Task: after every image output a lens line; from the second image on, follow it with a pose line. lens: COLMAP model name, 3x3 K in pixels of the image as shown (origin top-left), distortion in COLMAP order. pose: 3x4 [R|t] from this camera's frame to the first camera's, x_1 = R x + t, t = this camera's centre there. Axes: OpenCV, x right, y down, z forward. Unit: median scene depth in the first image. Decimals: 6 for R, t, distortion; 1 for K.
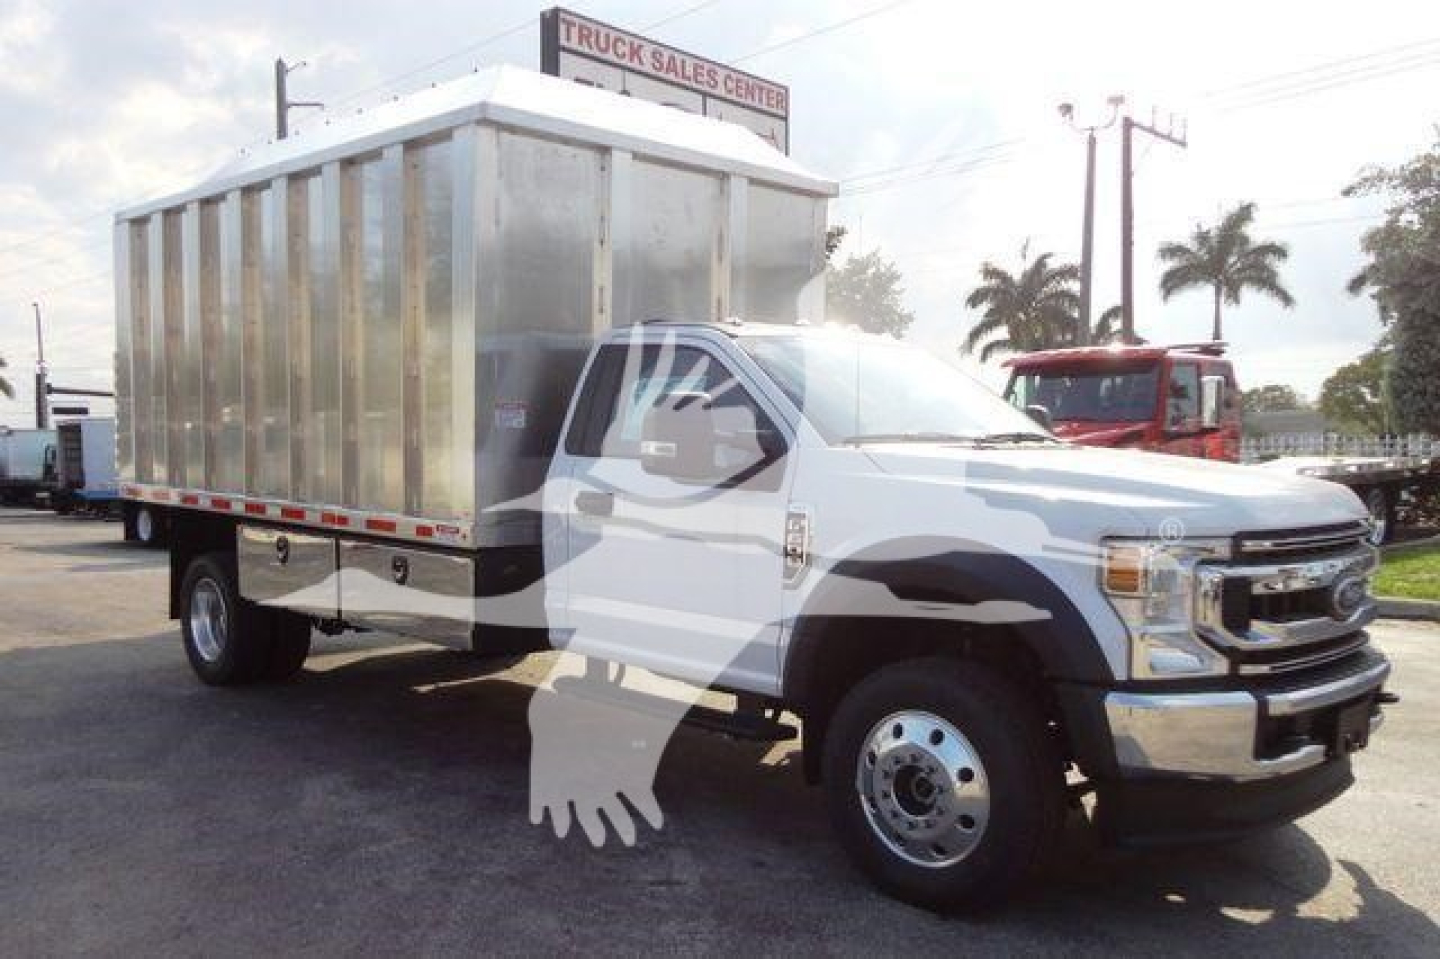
lens RADIAL K [[1218.4, 0, 732.9], [0, 1218.4, 514.1], [0, 0, 1]] dist [-0.000982, -0.021151]
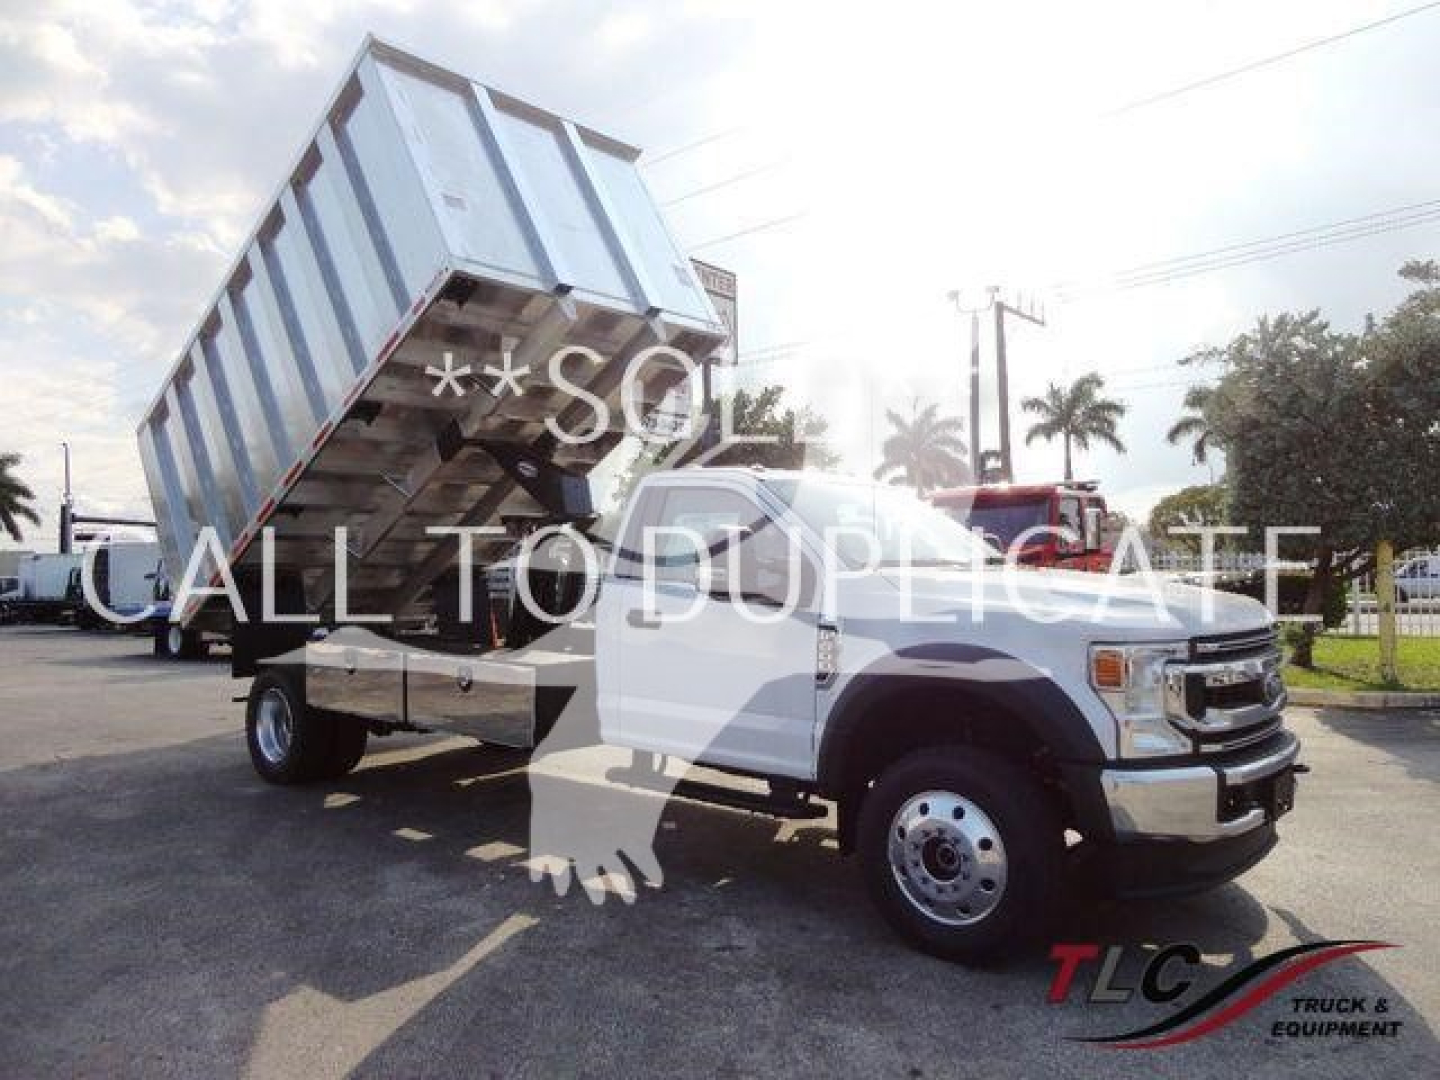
lens RADIAL K [[1024.7, 0, 754.2], [0, 1024.7, 516.3], [0, 0, 1]] dist [0.000598, -0.000773]
pose [[0.994679, -0.001504, 0.103016, -0.118422], [0.011917, 0.994861, -0.100550, -0.006569], [-0.102335, 0.101243, 0.989584, -0.005192]]
